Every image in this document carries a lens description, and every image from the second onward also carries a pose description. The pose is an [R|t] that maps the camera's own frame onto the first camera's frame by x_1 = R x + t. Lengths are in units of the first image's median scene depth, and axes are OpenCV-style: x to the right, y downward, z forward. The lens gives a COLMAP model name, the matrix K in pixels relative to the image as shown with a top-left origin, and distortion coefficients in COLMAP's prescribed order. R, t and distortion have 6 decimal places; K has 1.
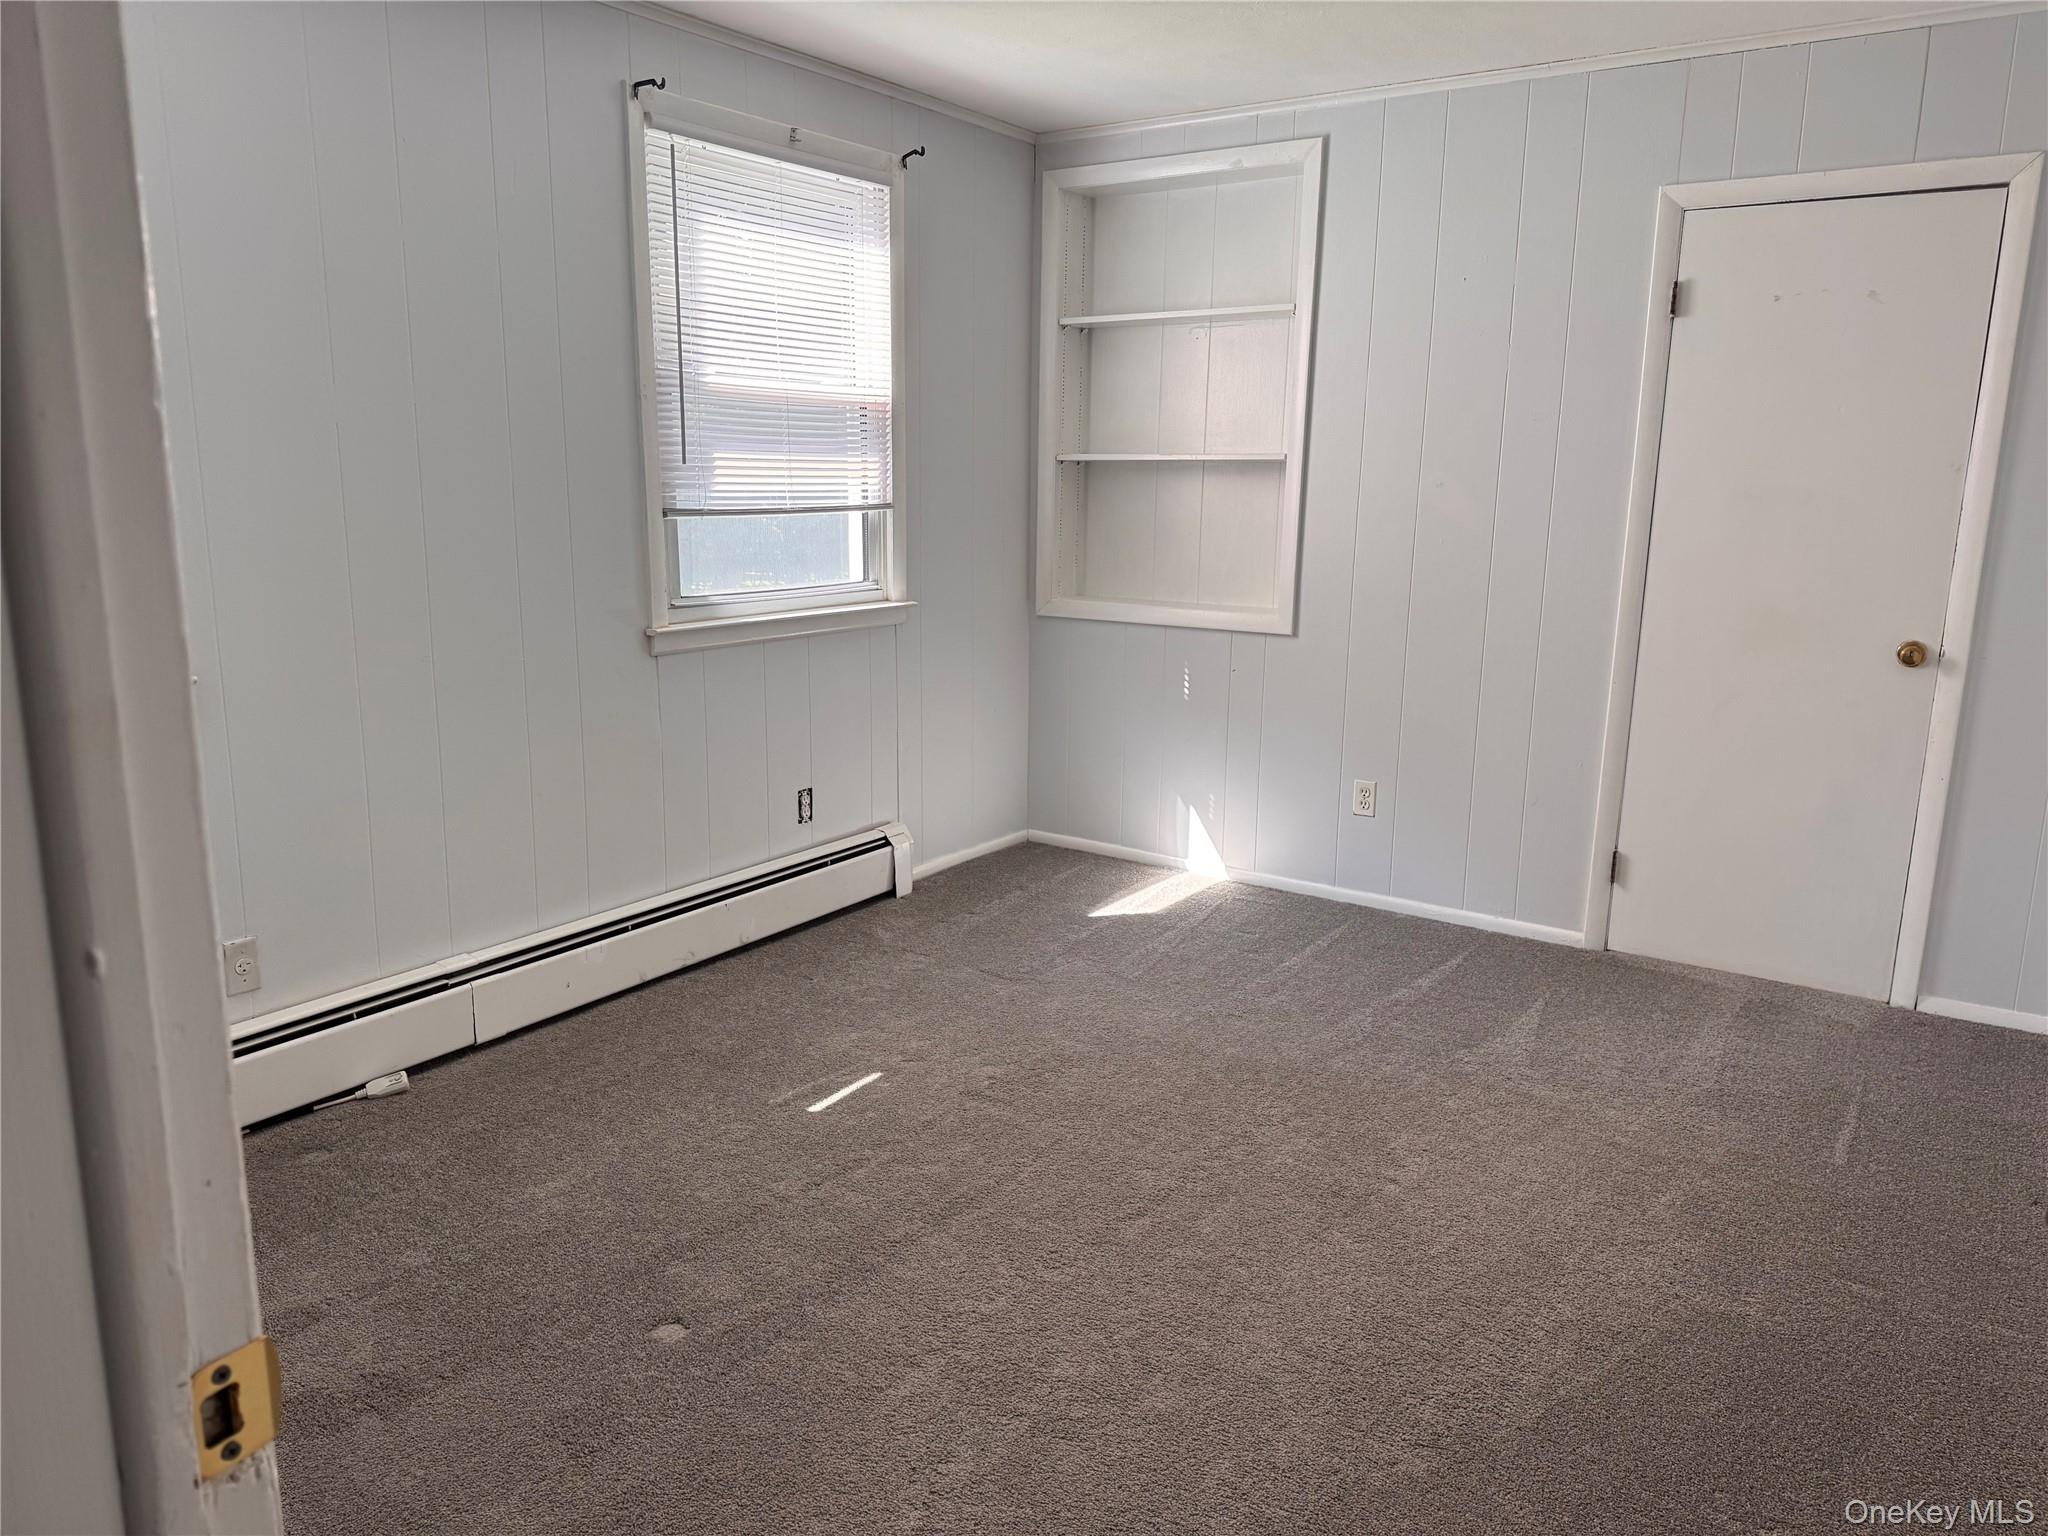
lens RADIAL K [[1454.7, 0, 1024.0], [0, 1454.7, 768.0], [0, 0, 1]] dist [0.117129, -0.099469]
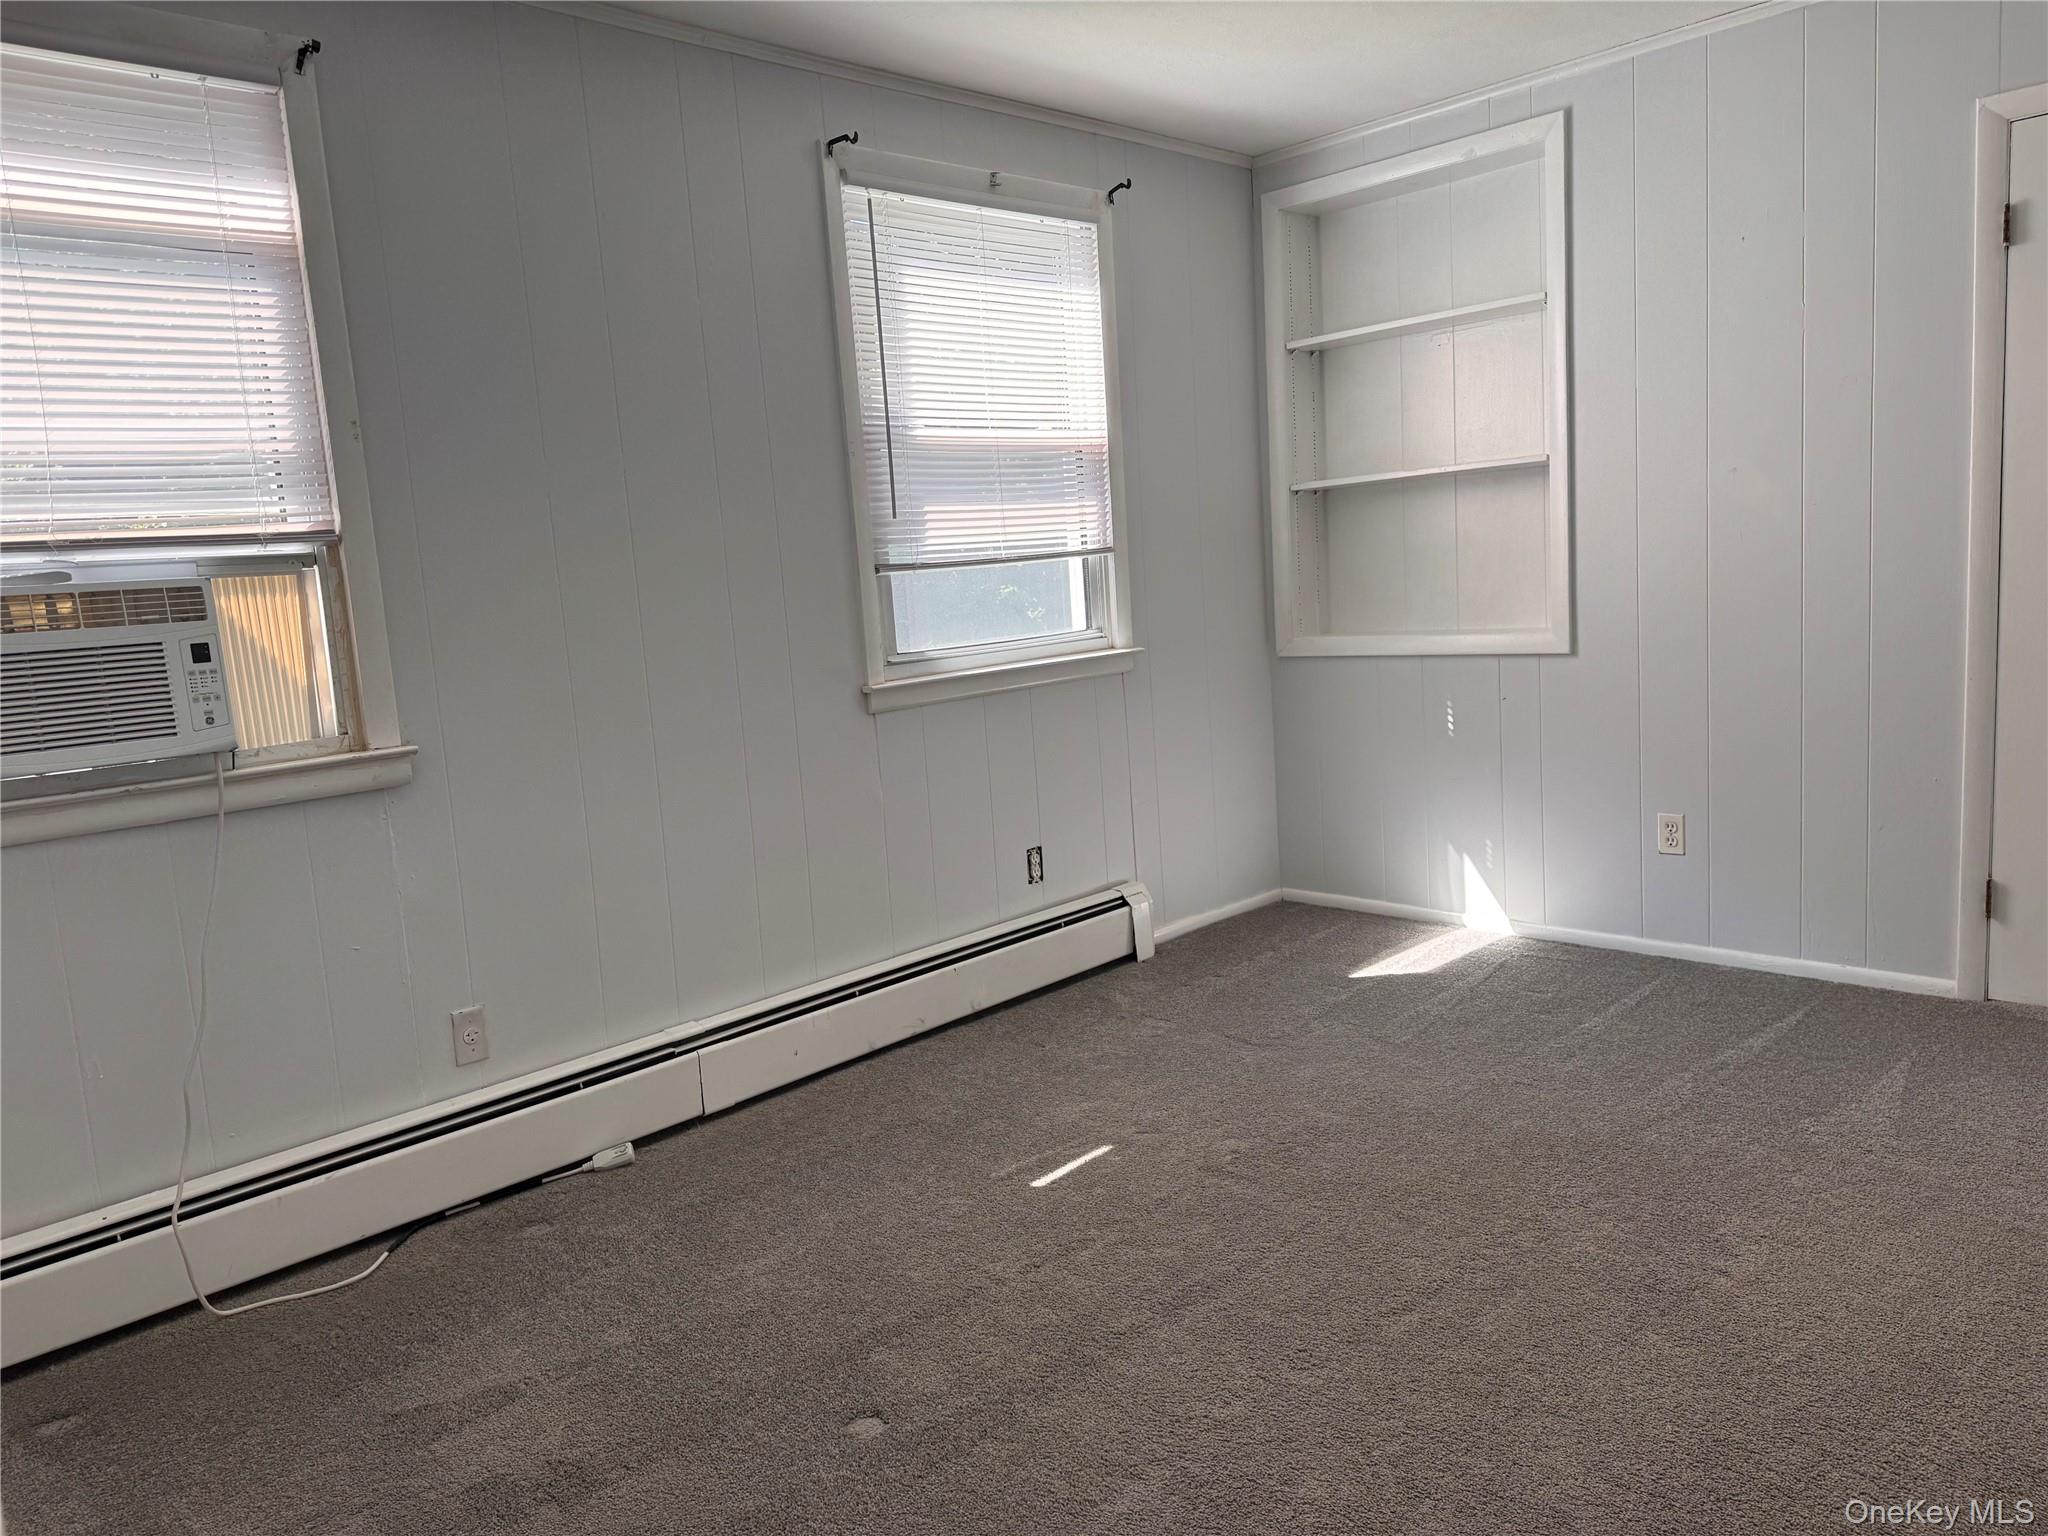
lens RADIAL K [[1462.1, 0, 1024.0], [0, 1462.1, 768.0], [0, 0, 1]] dist [0.105985, -0.095857]
pose [[0.980878, -0.053725, -0.187064, 0.028497], [0.042581, 0.997099, -0.063092, 0.025366], [0.189911, 0.053920, 0.980320, 0.065844]]
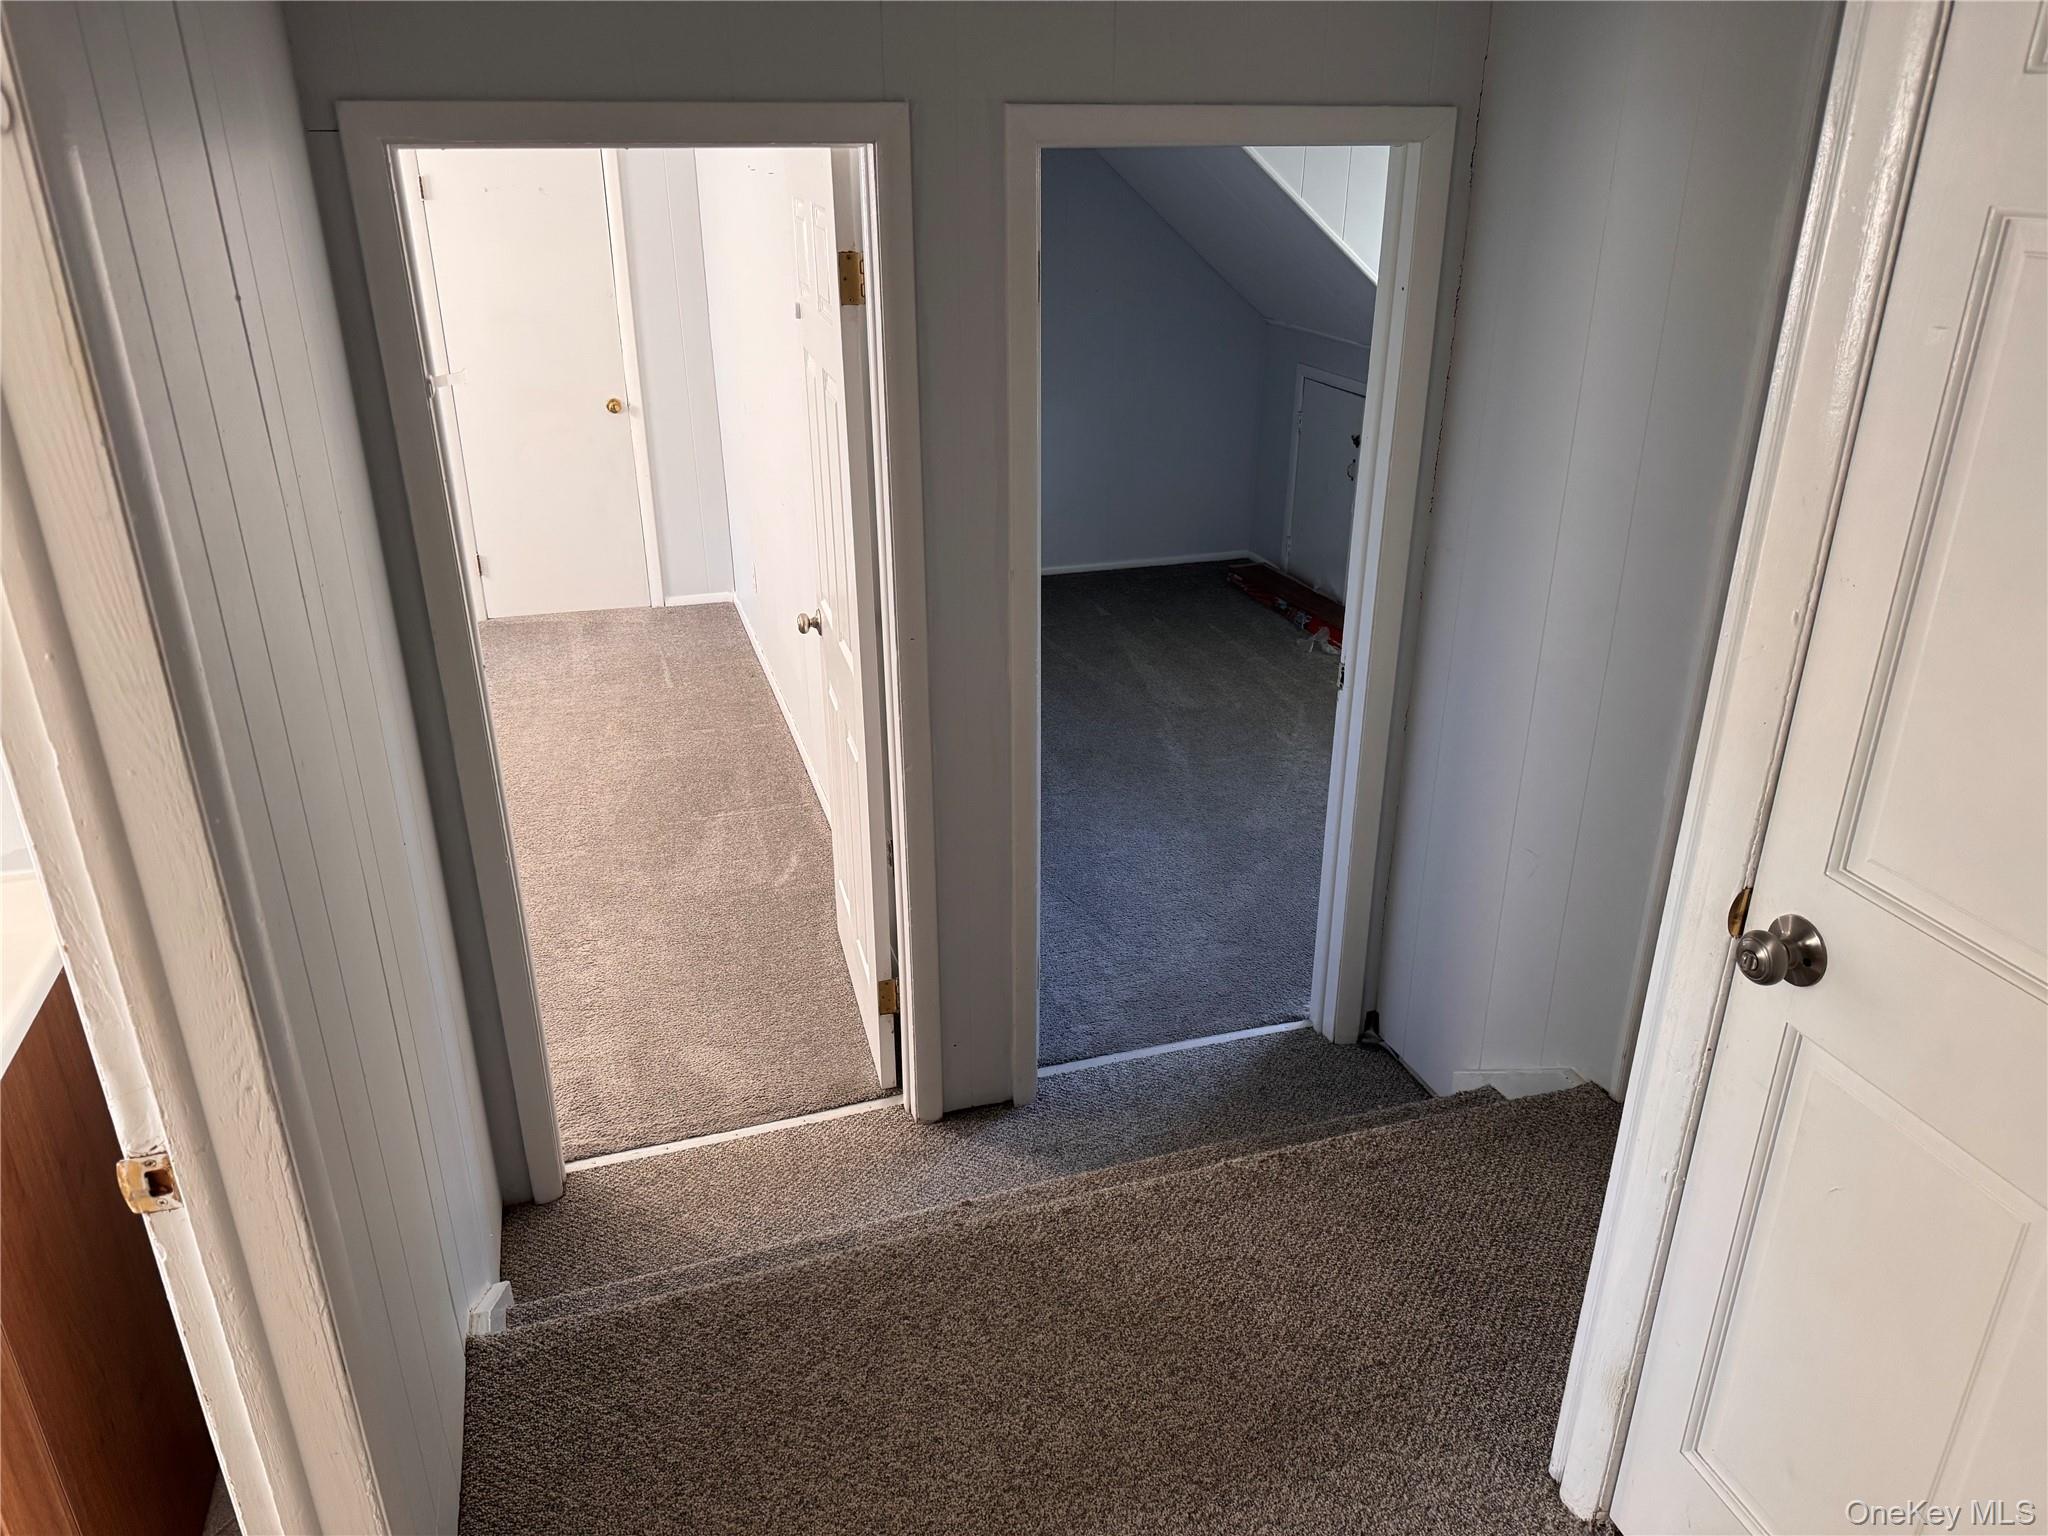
lens RADIAL K [[1454.7, 0, 1024.0], [0, 1454.7, 768.0], [0, 0, 1]] dist [0.117129, -0.099469]
pose [[0.625597, -0.321854, 0.710660, -0.441499], [0.162424, 0.944705, 0.284869, -0.085774], [-0.763051, -0.062785, 0.643282, -0.470011]]
